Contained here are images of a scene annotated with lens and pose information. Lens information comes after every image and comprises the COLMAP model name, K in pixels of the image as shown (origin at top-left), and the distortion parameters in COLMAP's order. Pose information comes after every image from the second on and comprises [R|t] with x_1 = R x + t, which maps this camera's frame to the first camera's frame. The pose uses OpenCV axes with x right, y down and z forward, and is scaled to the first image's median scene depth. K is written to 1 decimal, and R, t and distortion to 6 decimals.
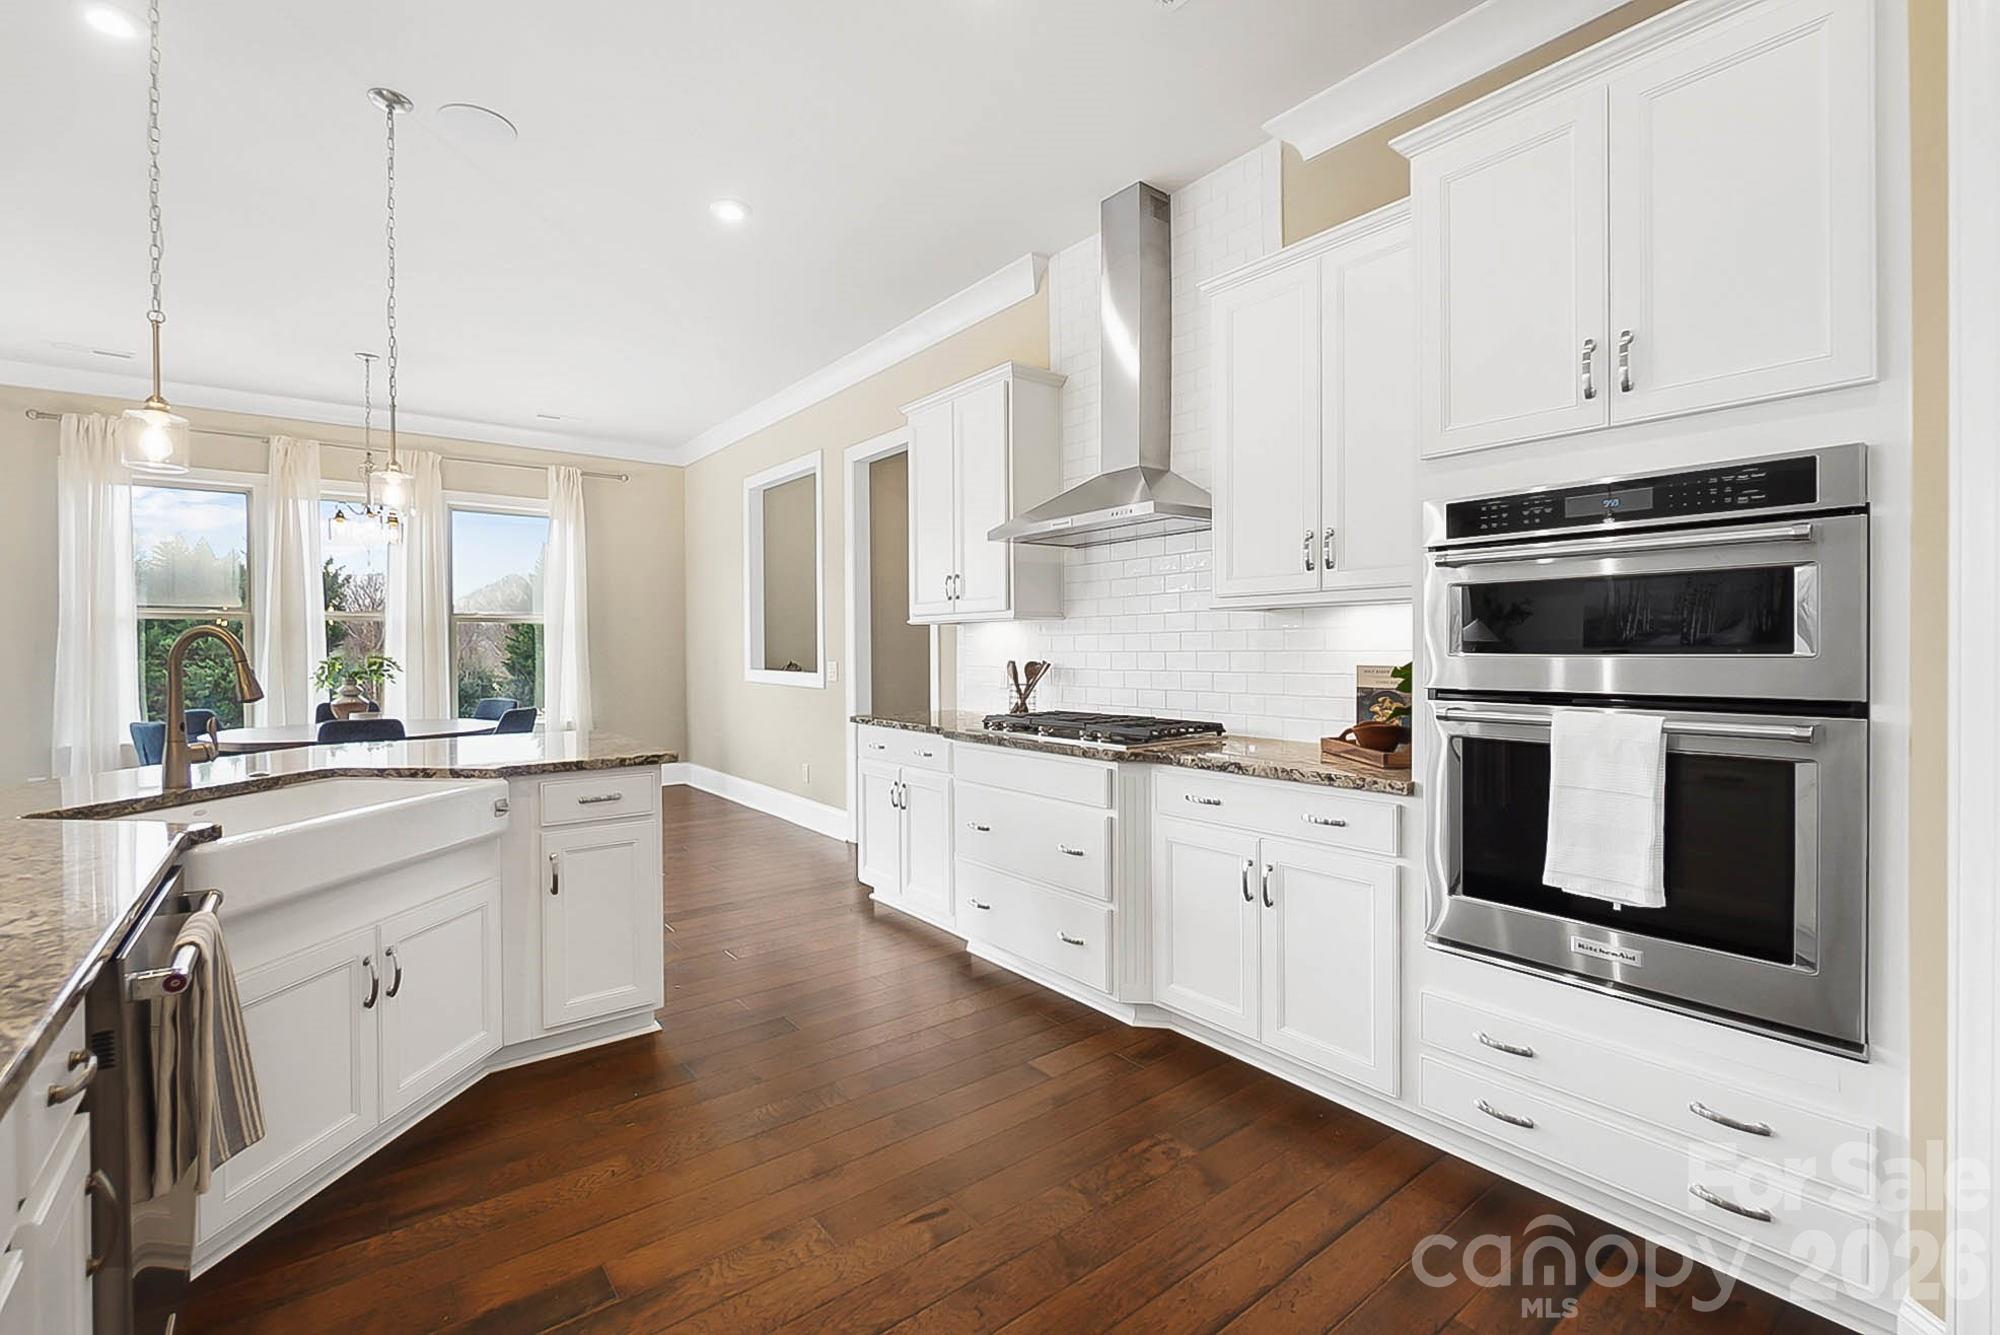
lens RADIAL K [[873.6, 0, 992.4], [0, 873.6, 655.7], [0, 0, 1]] dist [-0.008789, -0.000346]
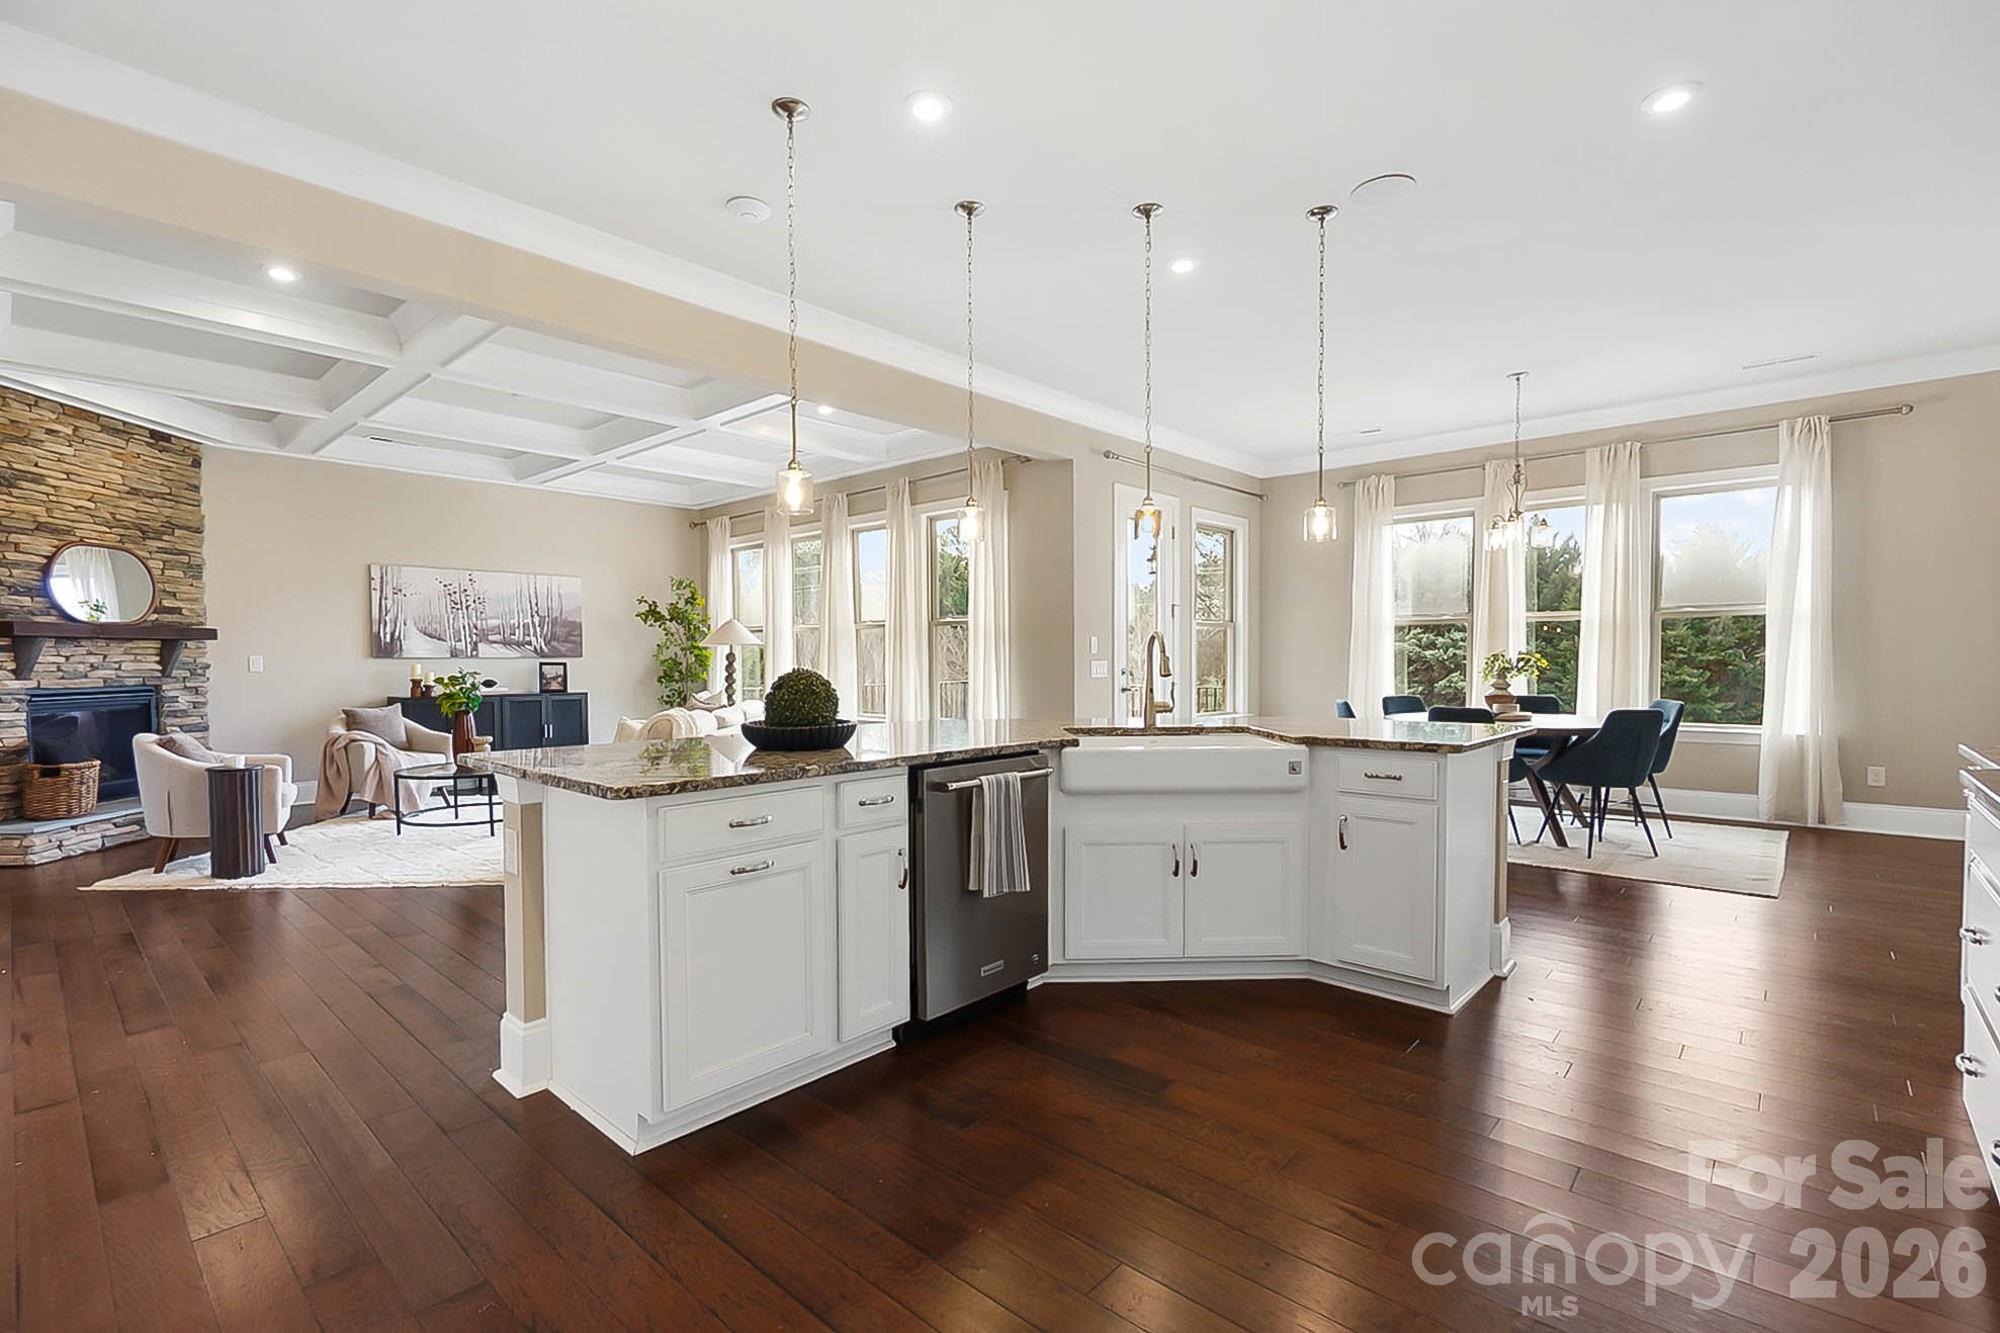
lens RADIAL K [[902.7, 0, 964.4], [0, 902.7, 690.1], [0, 0, 1]] dist [-0.003682, -0.000503]
pose [[0.154361, 0.040304, -0.987192, 0.647129], [-0.003074, 0.999182, 0.040313, 0.009395], [0.988010, -0.003188, 0.154359, 0.313979]]
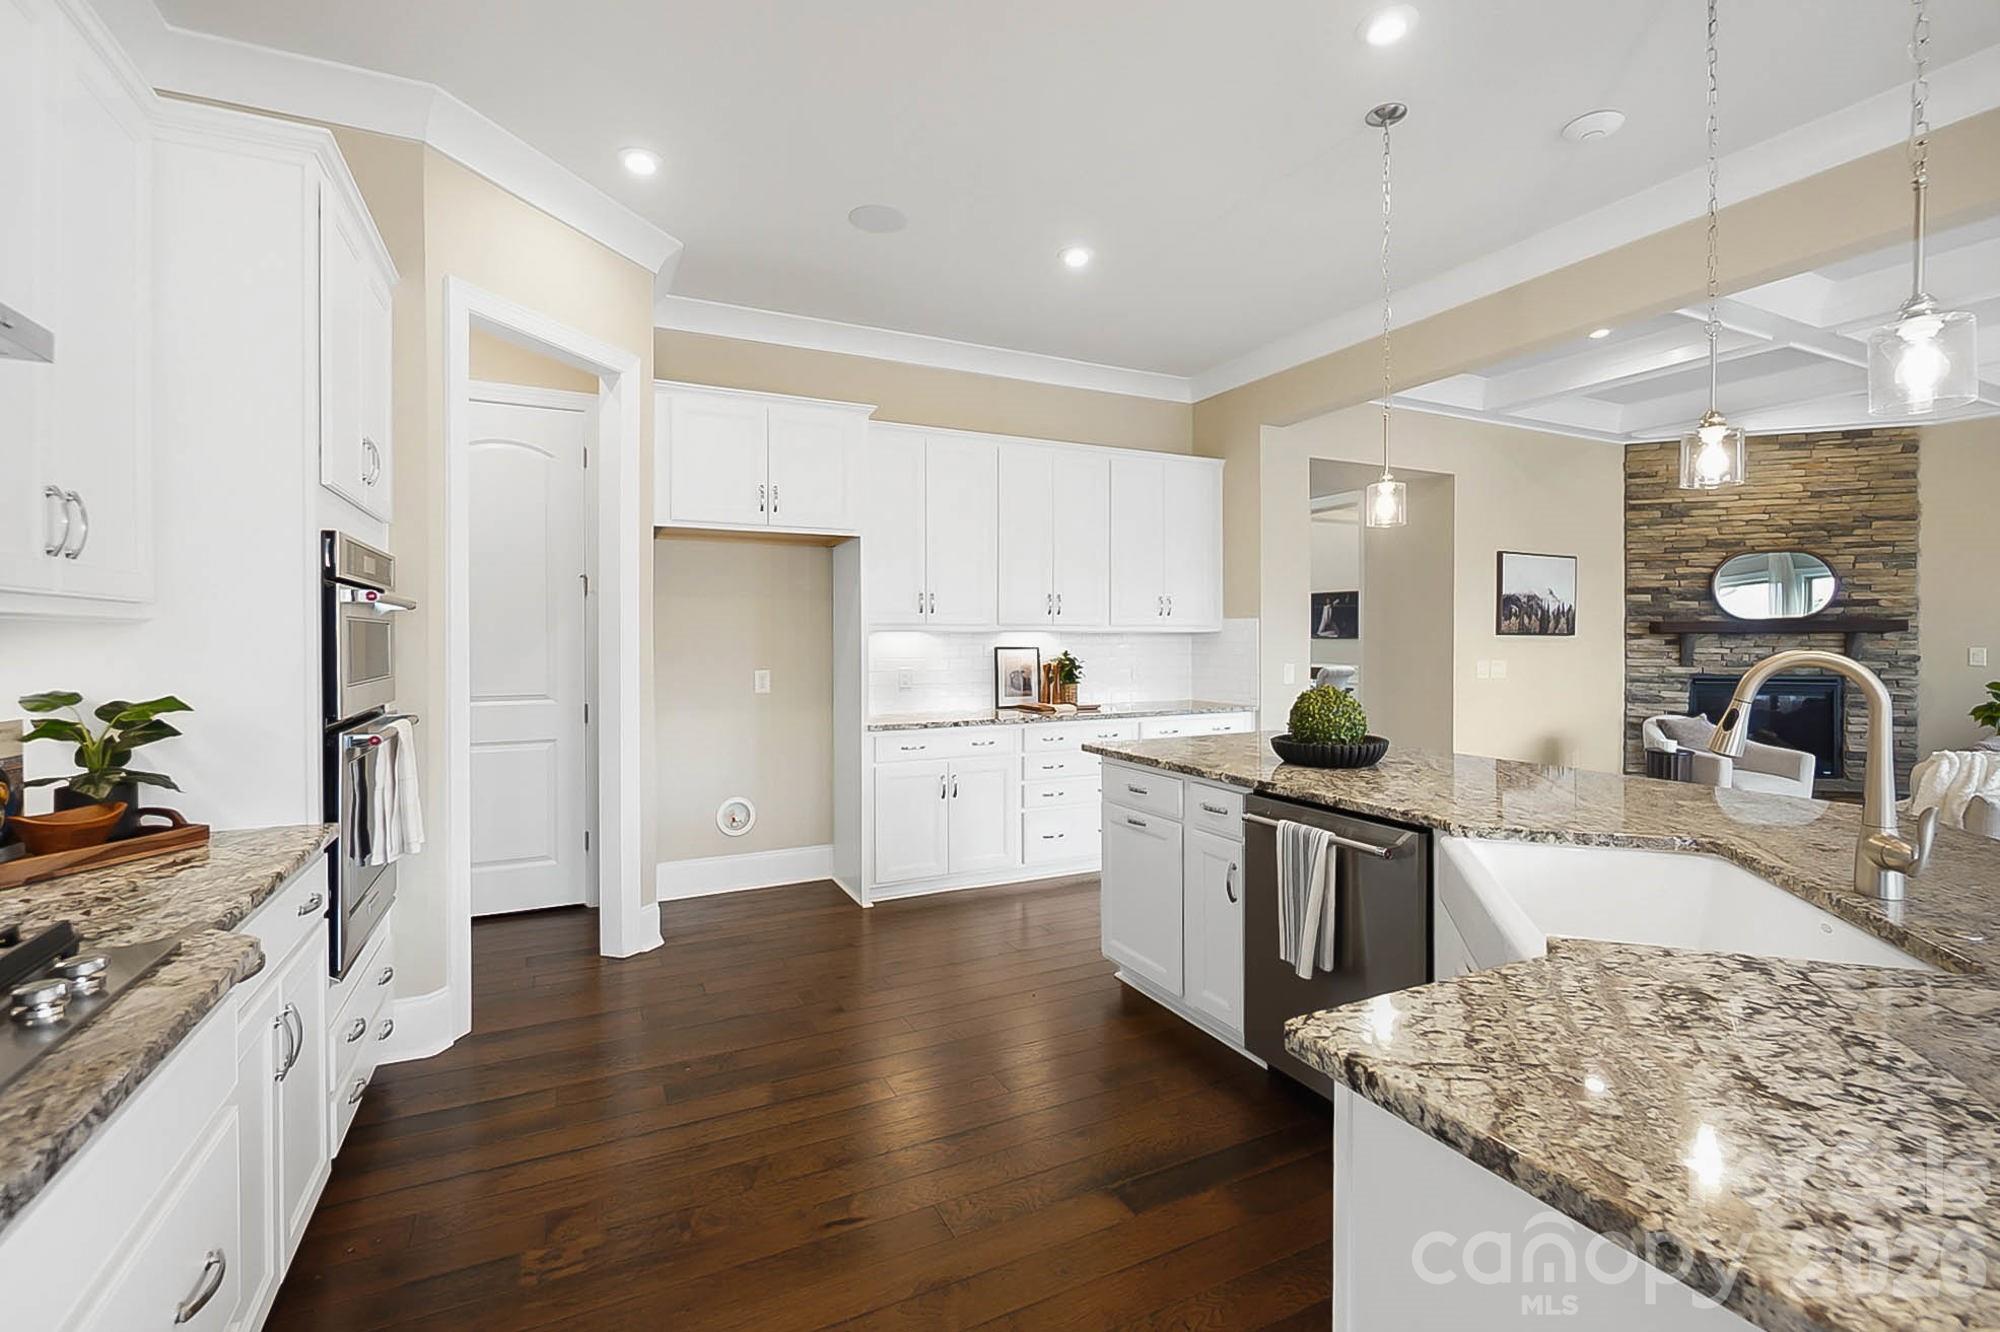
lens RADIAL K [[873.6, 0, 992.4], [0, 873.6, 654.2], [0, 0, 1]] dist [-0.008789, -0.000346]
pose [[-0.979449, 0.005205, 0.201624, -0.355298], [0.009889, 0.999704, 0.022230, -0.042948], [-0.201448, 0.023767, -0.979211, 1.522386]]
